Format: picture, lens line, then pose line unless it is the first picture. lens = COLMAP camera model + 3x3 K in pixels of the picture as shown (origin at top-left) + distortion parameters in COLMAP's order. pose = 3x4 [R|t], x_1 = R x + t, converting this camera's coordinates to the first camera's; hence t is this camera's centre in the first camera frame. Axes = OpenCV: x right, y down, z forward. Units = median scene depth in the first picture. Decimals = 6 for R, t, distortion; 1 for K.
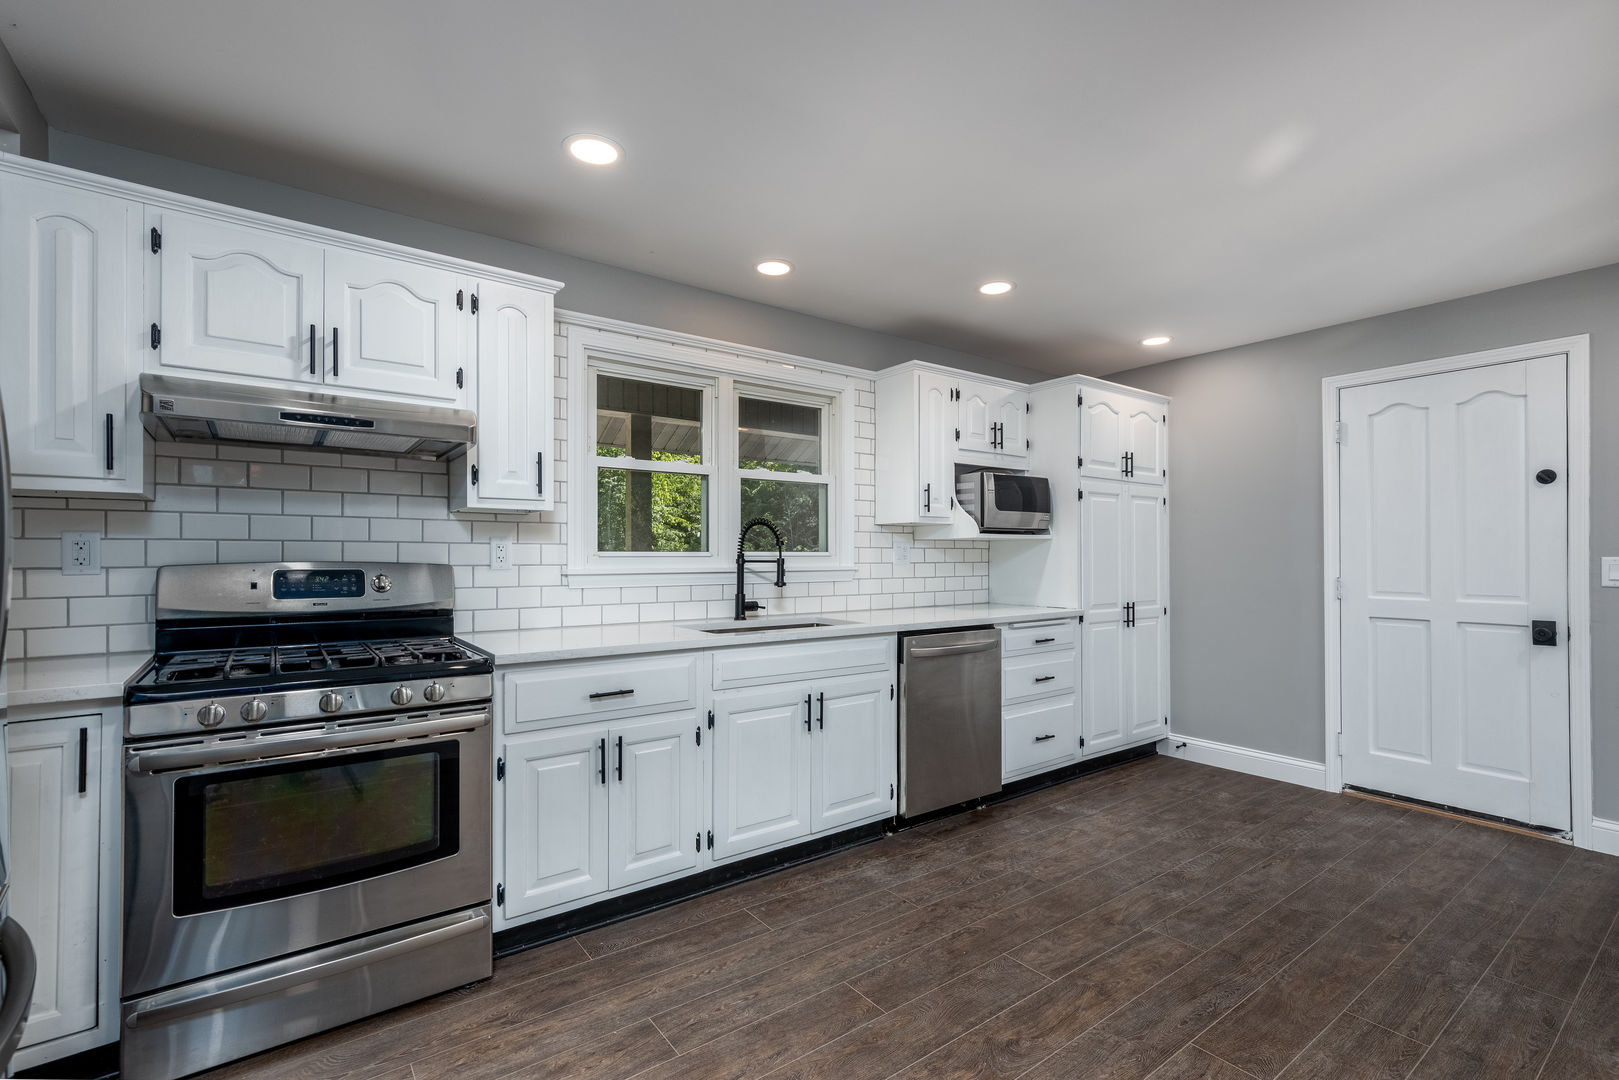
lens RADIAL K [[736.6, 0, 831.3], [0, 736.6, 549.4], [0, 0, 1]] dist [0.006388, -0.000372]
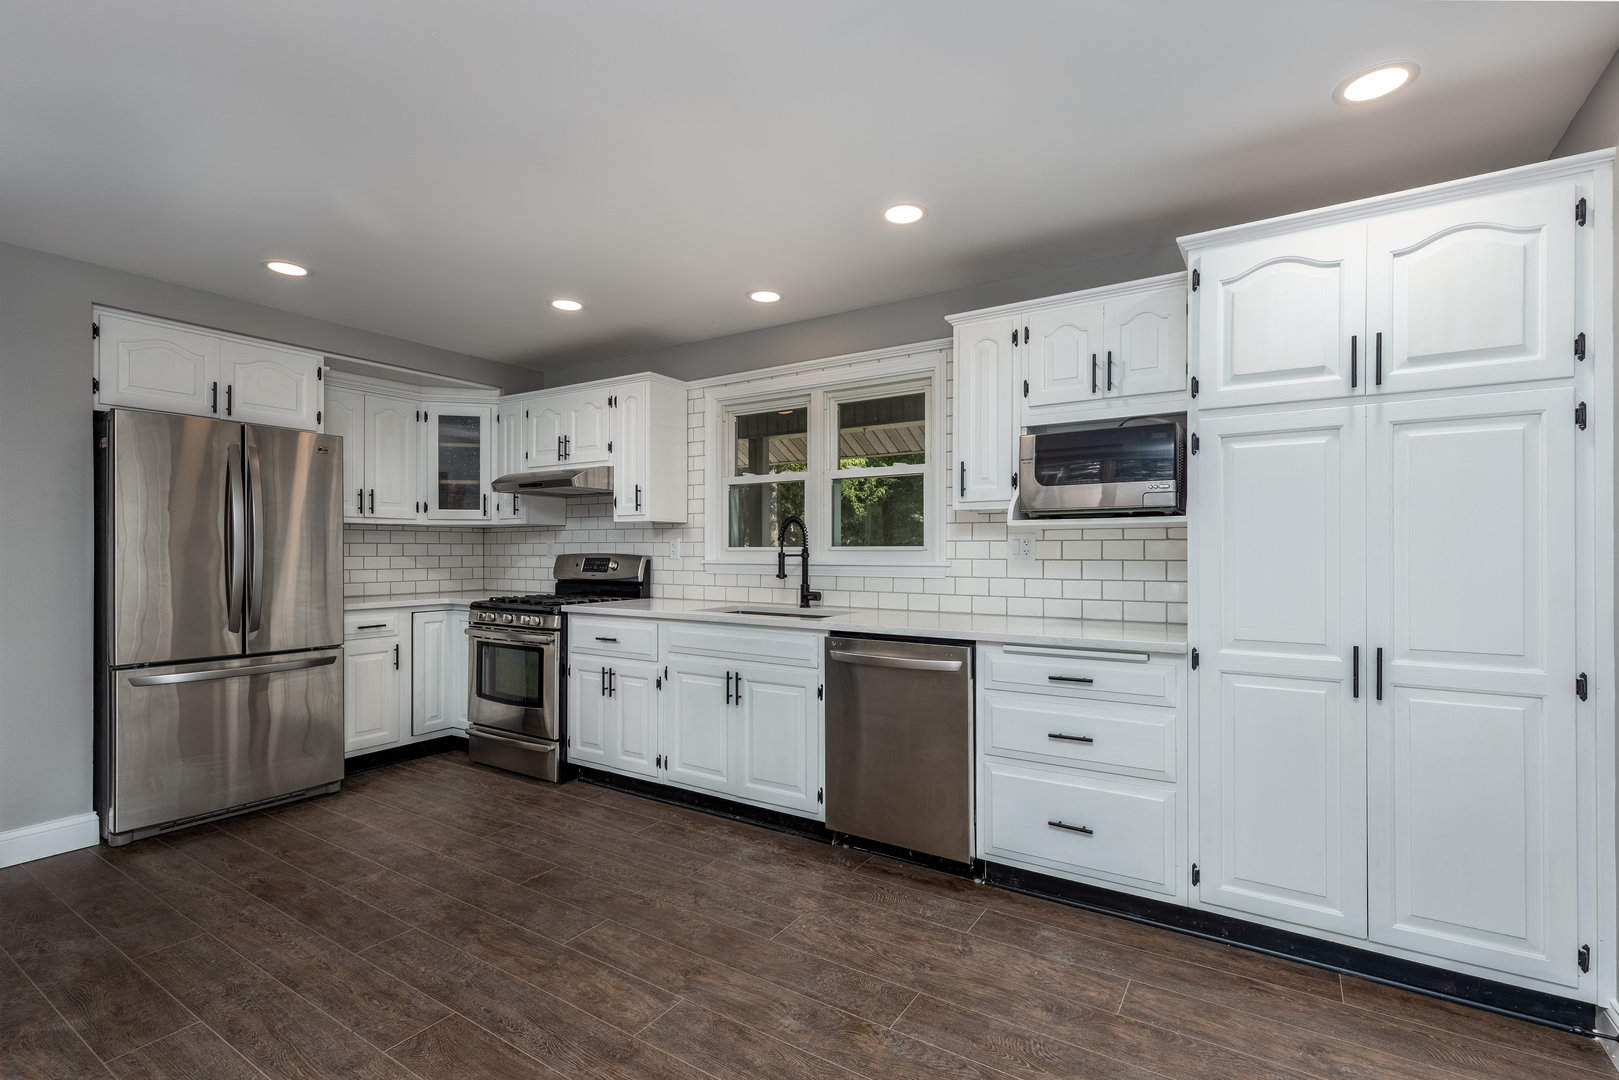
lens RADIAL K [[736.6, 0, 831.3], [0, 736.6, 549.4], [0, 0, 1]] dist [0.006388, -0.000372]
pose [[0.346759, -0.002099, -0.937952, 0.990142], [0.006643, 0.999978, 0.000218, 0.007523], [0.937931, -0.006306, 0.346765, 0.681562]]
